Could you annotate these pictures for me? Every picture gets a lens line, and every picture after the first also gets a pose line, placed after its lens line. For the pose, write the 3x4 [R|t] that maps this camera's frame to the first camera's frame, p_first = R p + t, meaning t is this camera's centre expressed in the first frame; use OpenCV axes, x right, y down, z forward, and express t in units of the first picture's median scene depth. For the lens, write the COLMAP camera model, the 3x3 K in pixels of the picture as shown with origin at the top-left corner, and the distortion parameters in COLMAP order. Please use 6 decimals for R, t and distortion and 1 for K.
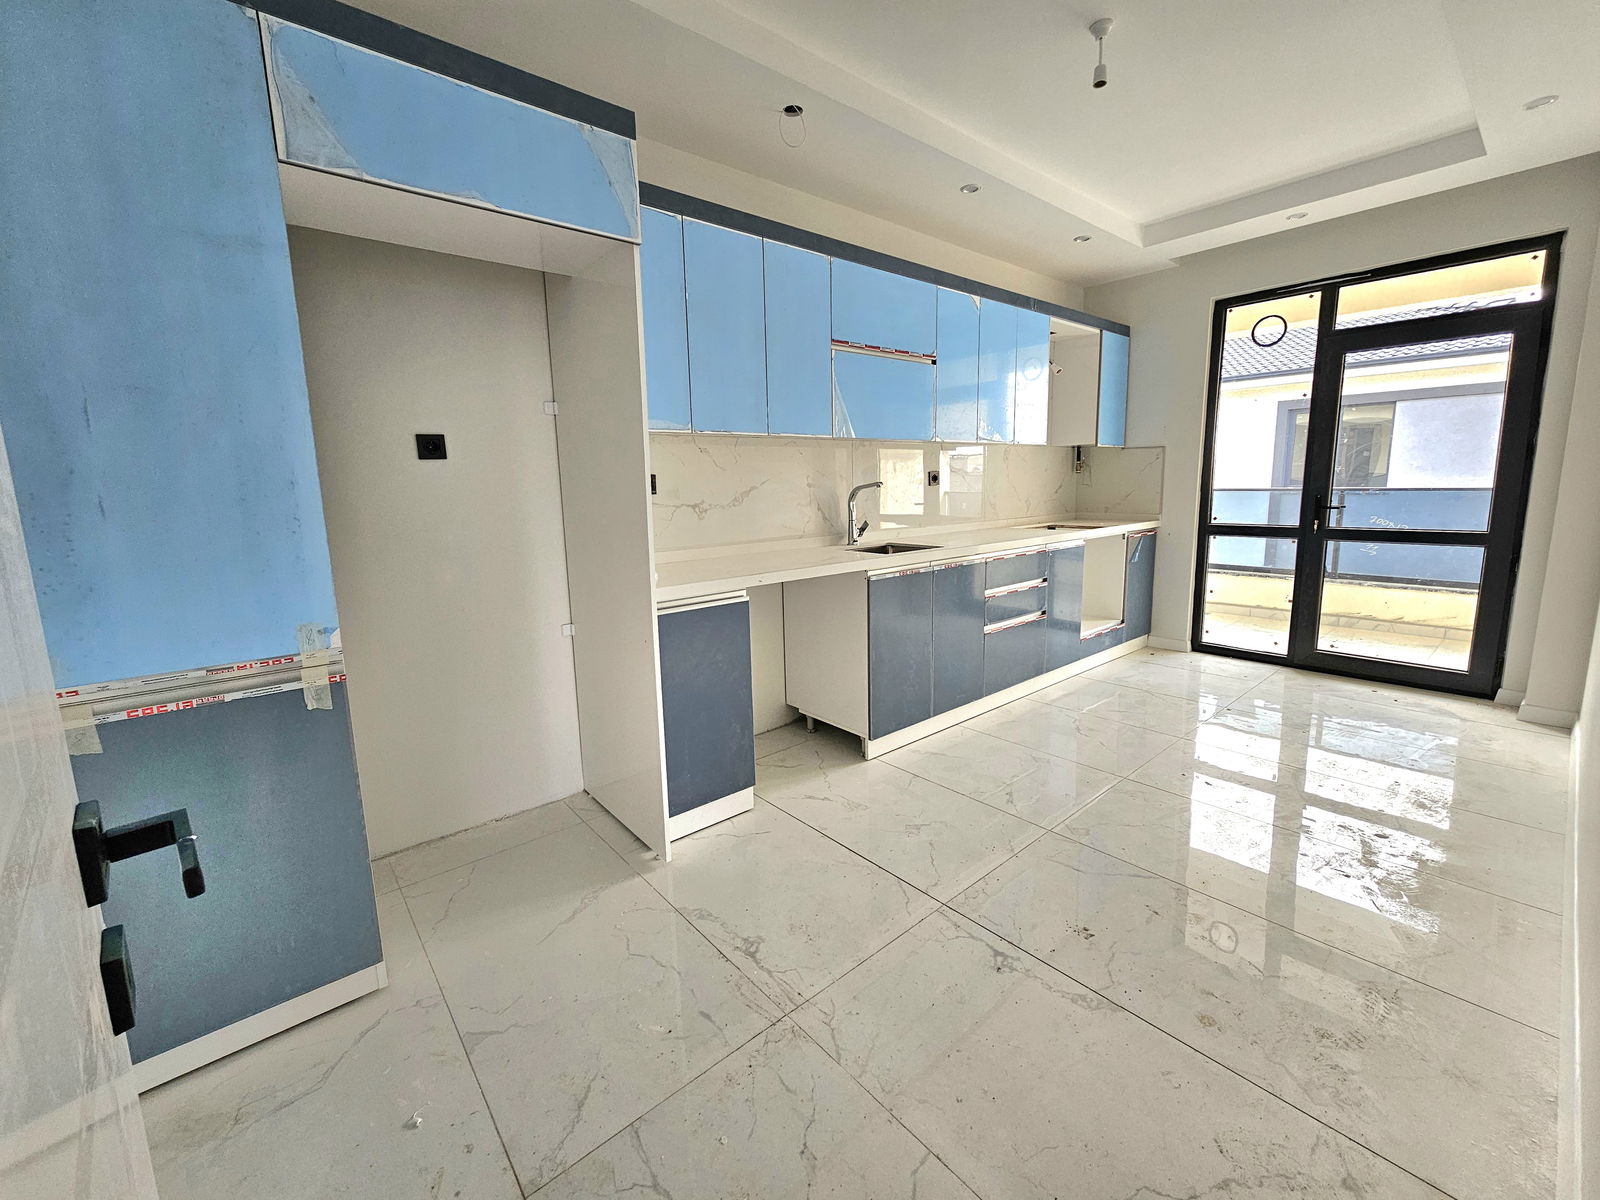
lens RADIAL K [[649.3, 0, 798.7], [0, 649.3, 585.6], [0, 0, 1]] dist [0.003145, 0.000312]
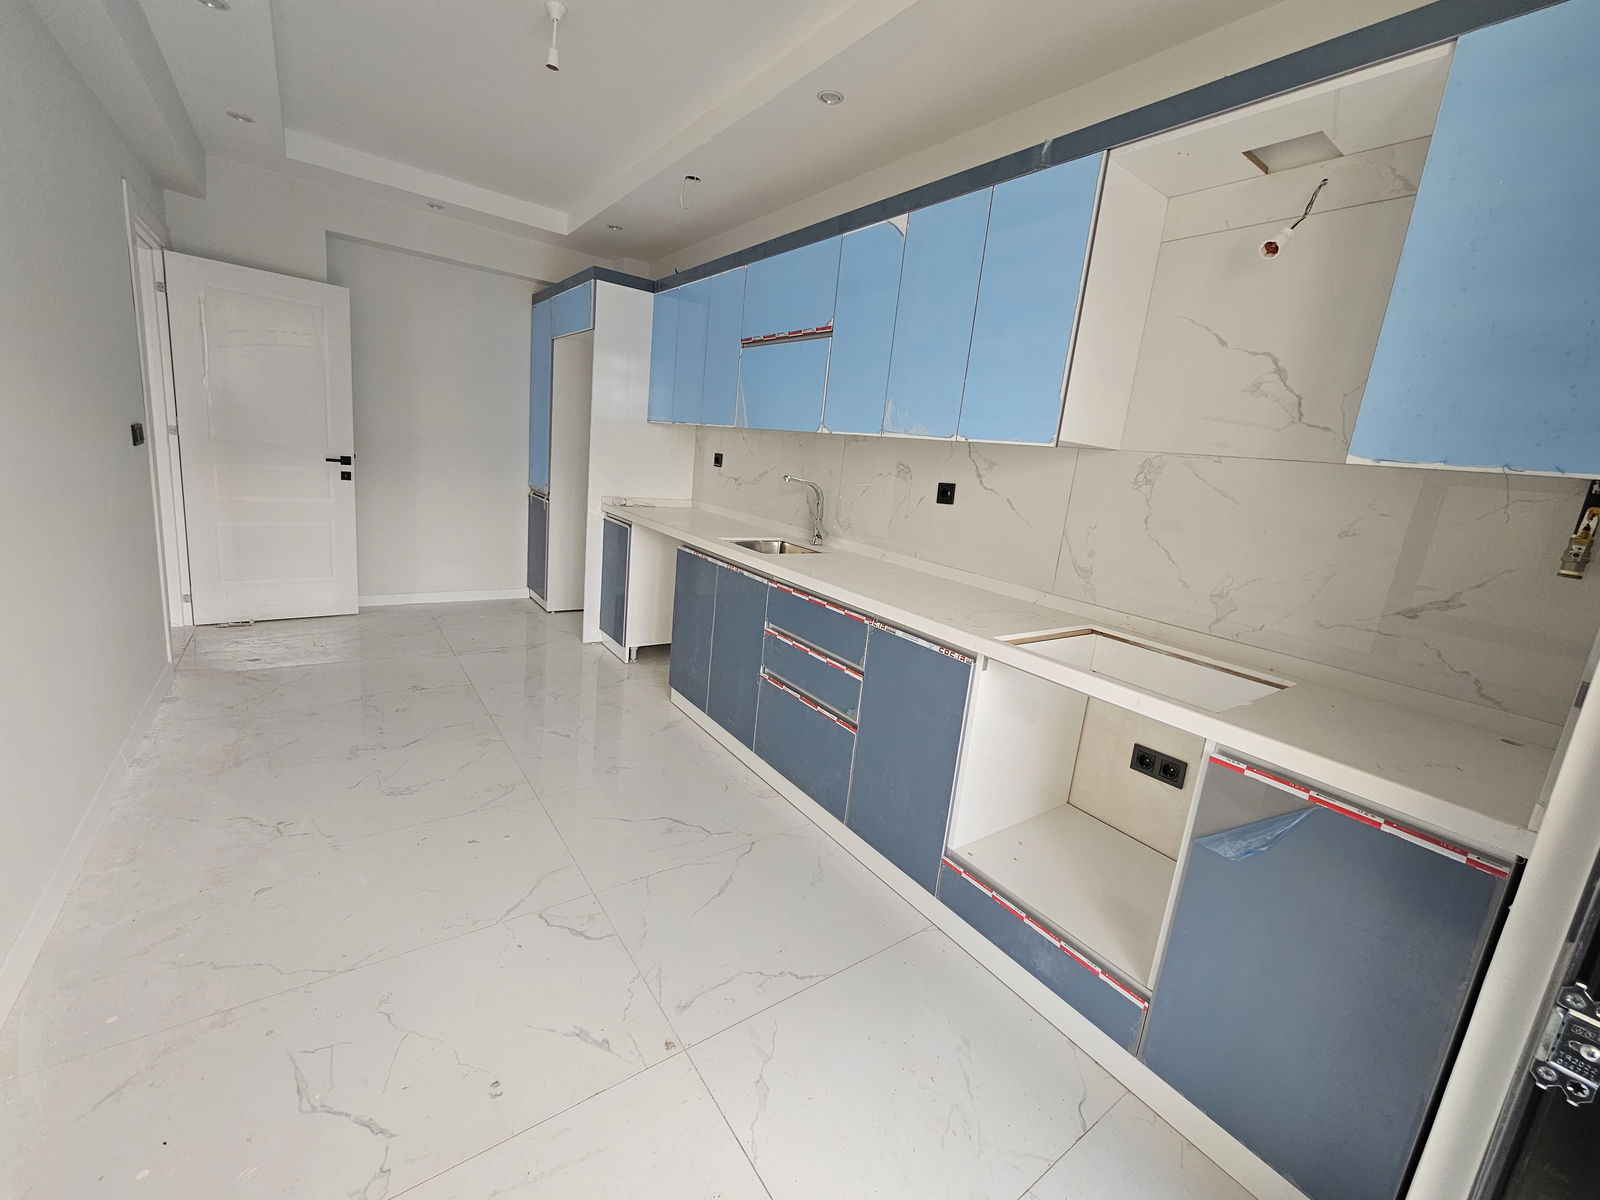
lens RADIAL K [[654.8, 0, 797.9], [0, 654.8, 580.2], [0, 0, 1]] dist [-0.000747, 0.000203]
pose [[-0.072607, 0.209869, -0.975030, 1.038873], [-0.252914, 0.941781, 0.221546, -0.222336], [0.964760, 0.262684, -0.015301, 1.023769]]
